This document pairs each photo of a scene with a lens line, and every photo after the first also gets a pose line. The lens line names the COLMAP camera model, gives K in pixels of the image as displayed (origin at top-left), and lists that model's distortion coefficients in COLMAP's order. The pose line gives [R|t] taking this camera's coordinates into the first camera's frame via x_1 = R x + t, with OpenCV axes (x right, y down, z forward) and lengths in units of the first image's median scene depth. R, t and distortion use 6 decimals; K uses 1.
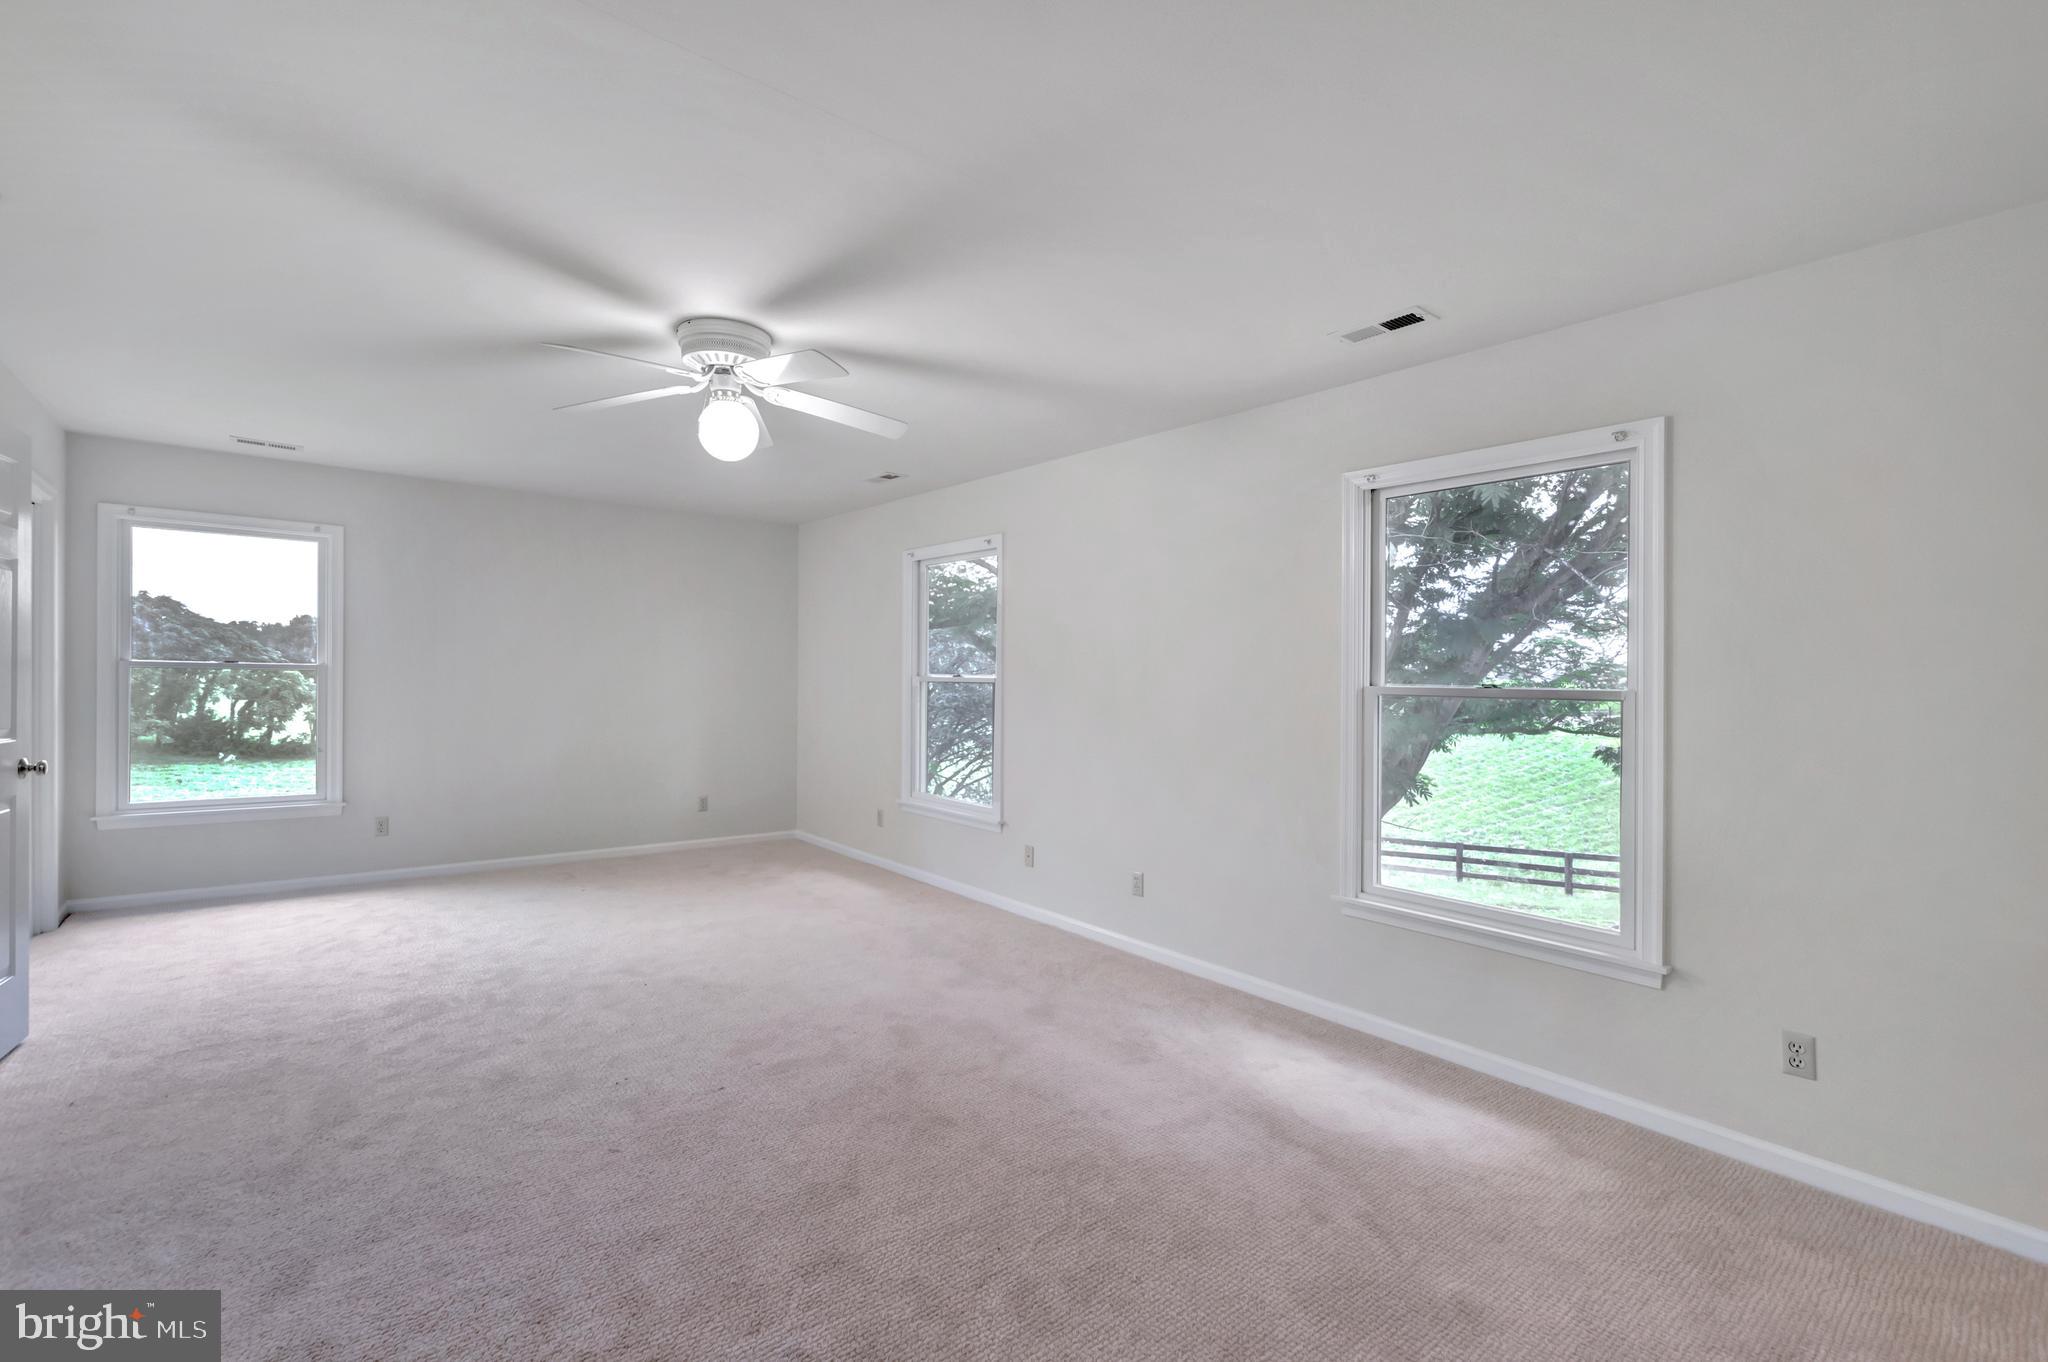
lens RADIAL K [[909.2, 0, 1021.1], [0, 909.2, 681.4], [0, 0, 1]] dist [0.001349, -0.003495]
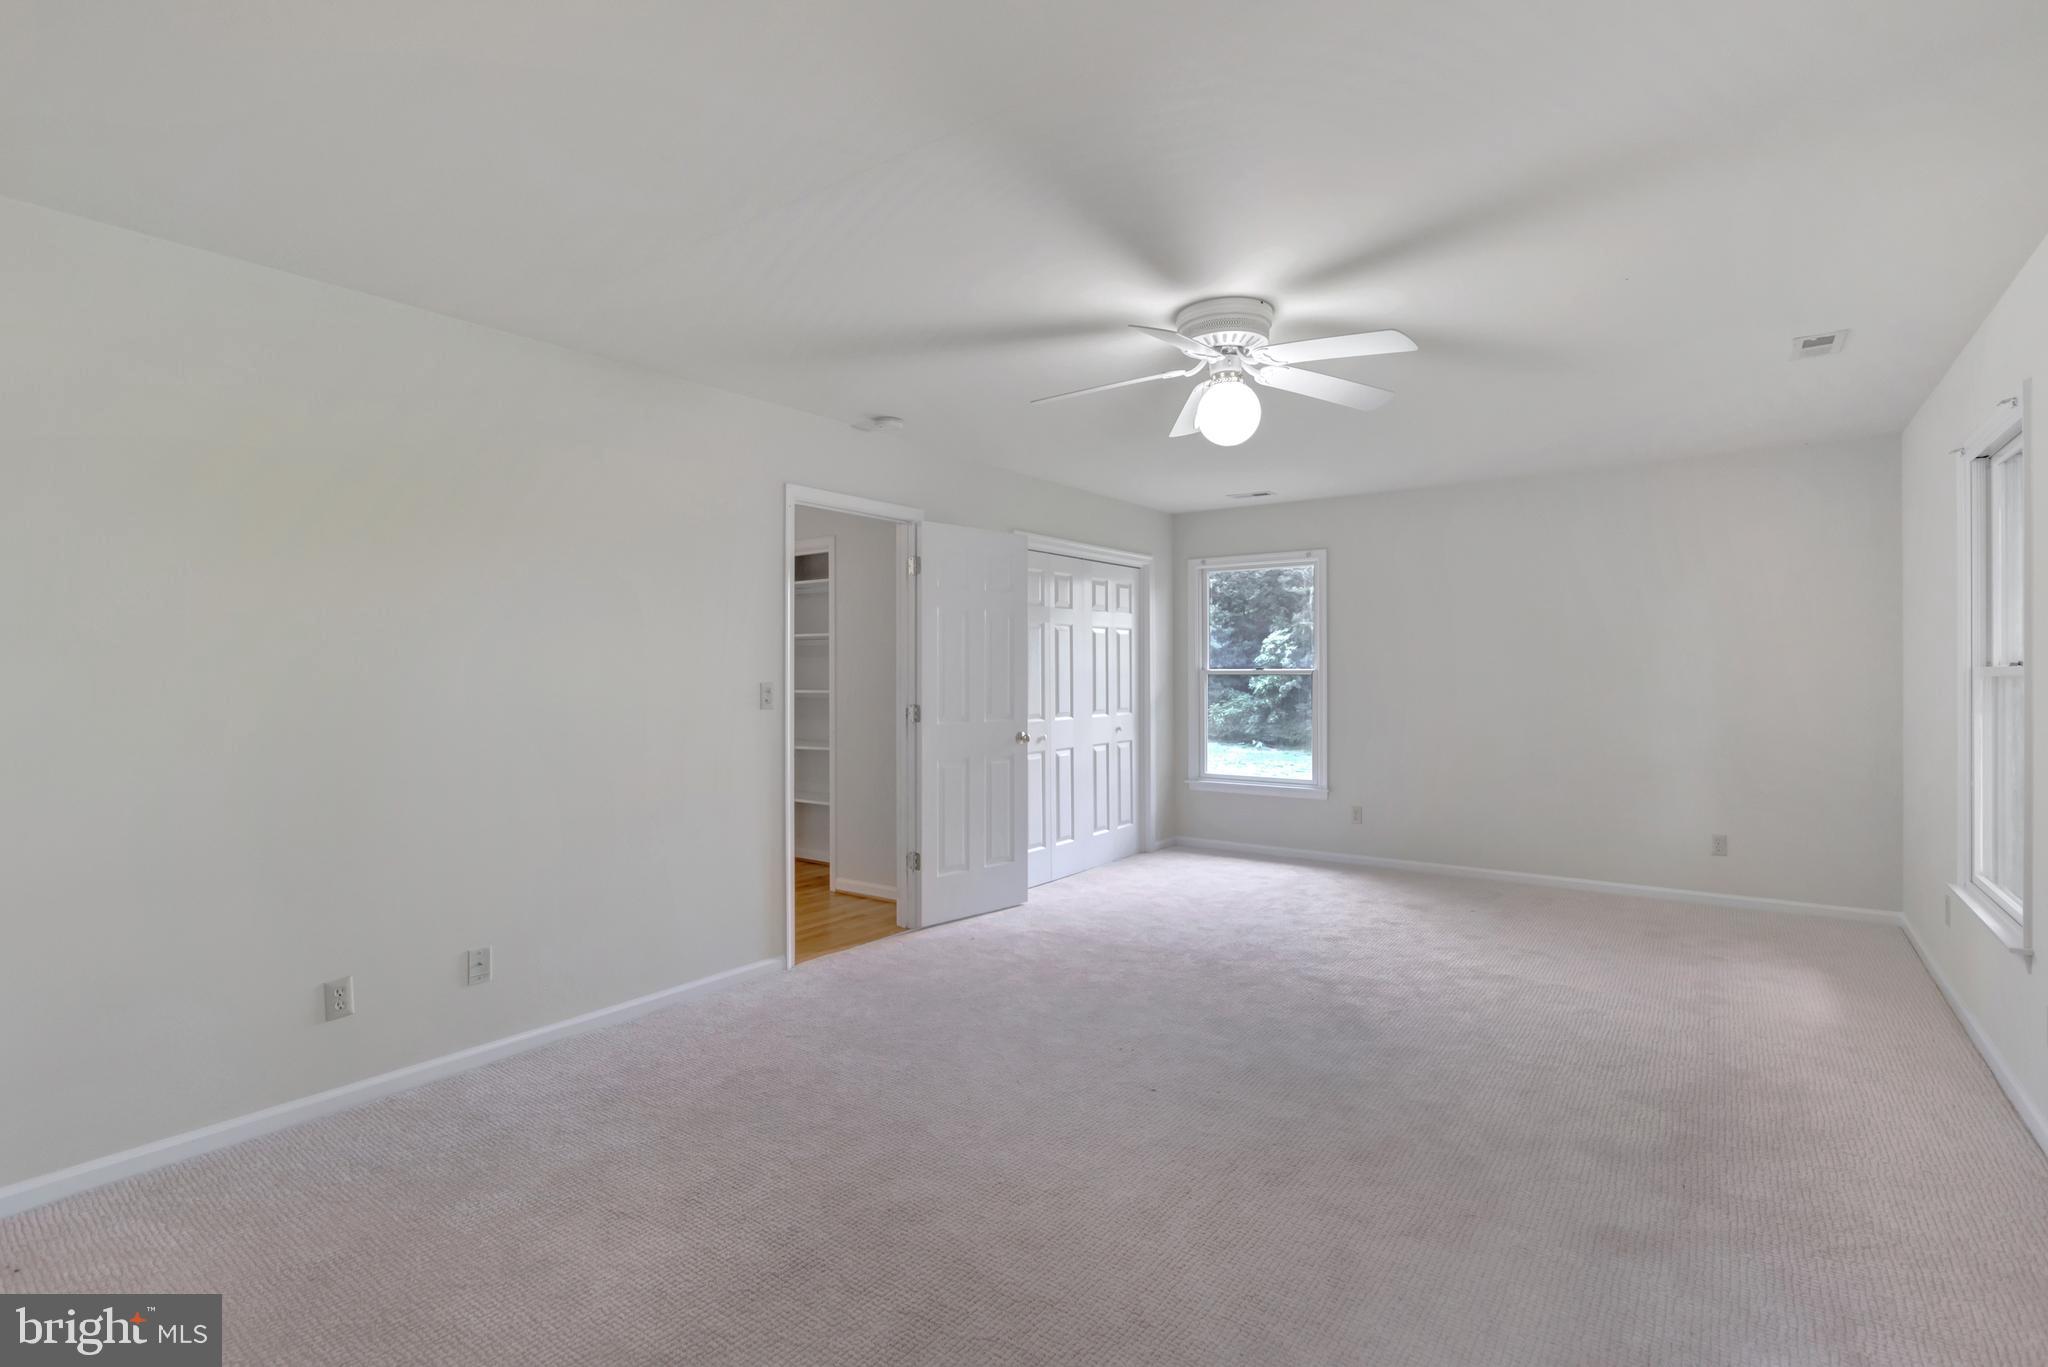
lens RADIAL K [[985.9, 0, 1021.9], [0, 985.9, 680.3], [0, 0, 1]] dist [-0.000149, -0.000261]
pose [[0.244550, -0.011960, -0.969563, 0.392311], [0.007769, 0.999916, -0.010375, 0.006005], [0.969605, -0.004996, 0.244623, 0.343045]]
